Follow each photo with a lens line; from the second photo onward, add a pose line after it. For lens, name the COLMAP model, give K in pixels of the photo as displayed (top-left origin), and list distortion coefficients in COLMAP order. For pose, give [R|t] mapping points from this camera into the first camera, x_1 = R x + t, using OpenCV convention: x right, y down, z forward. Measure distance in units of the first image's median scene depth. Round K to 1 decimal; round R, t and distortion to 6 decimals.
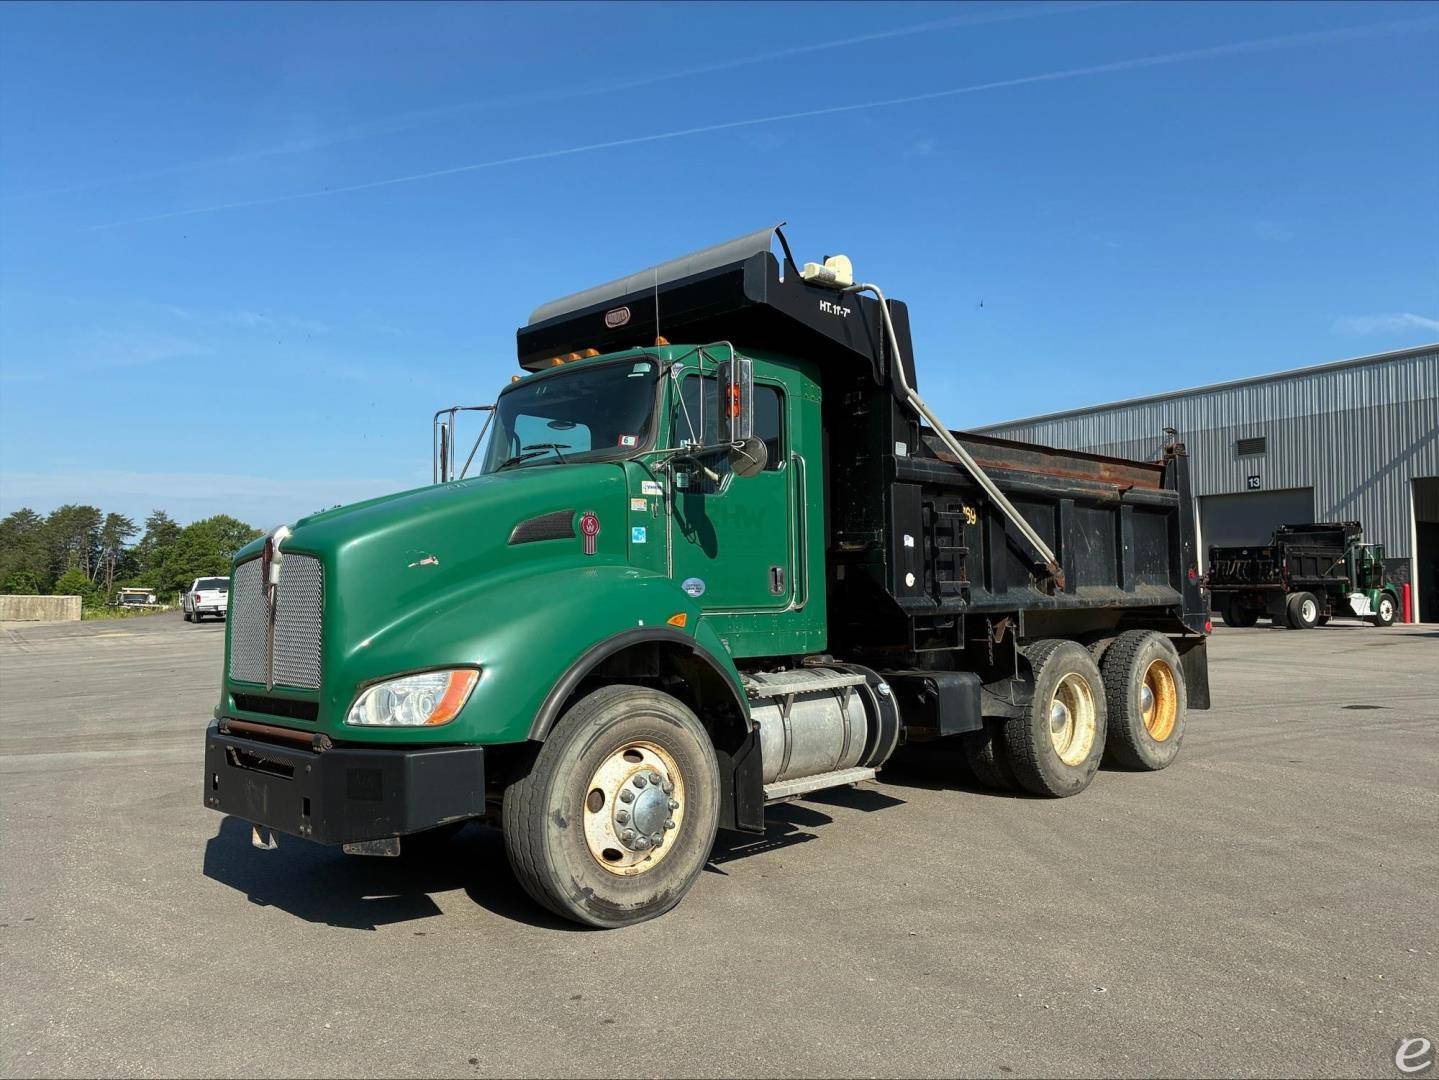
lens RADIAL K [[1112.0, 0, 714.6], [0, 1112.0, 540.2], [0, 0, 1]] dist [0.031263, -0.015372]
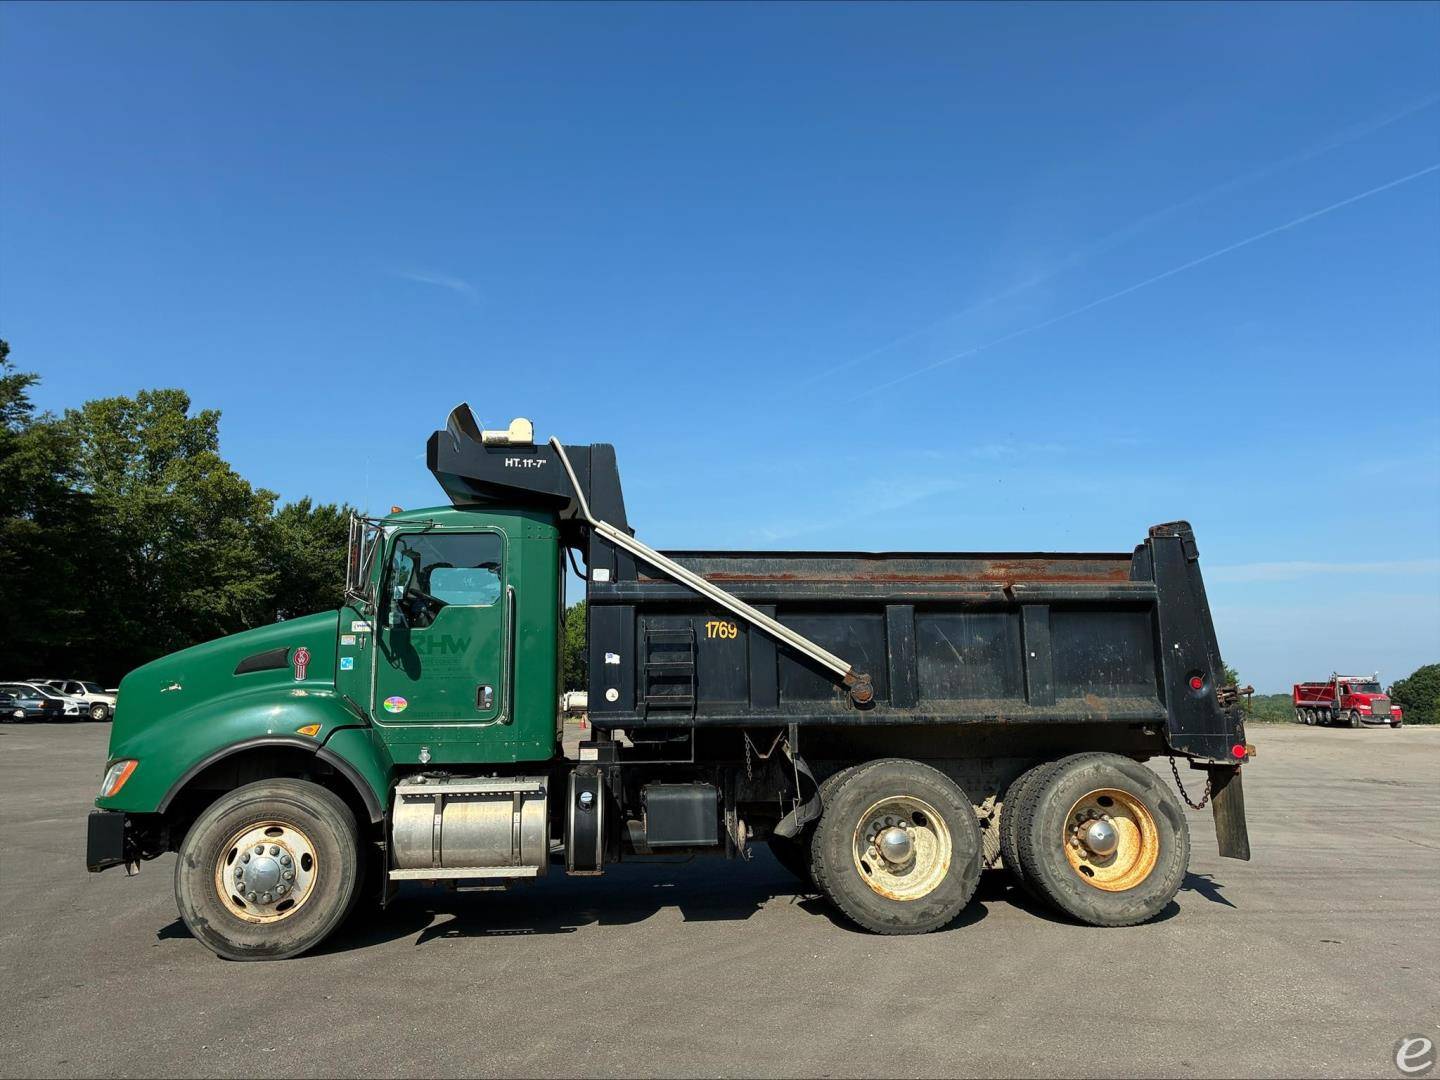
lens RADIAL K [[1112.8, 0, 711.7], [0, 1112.8, 530.8], [0, 0, 1]] dist [0.031263, -0.015372]
pose [[0.771664, -0.101627, -0.627859, 1.013811], [0.031704, 0.992071, -0.121614, 0.012907], [0.635240, 0.073939, 0.768767, 0.234397]]
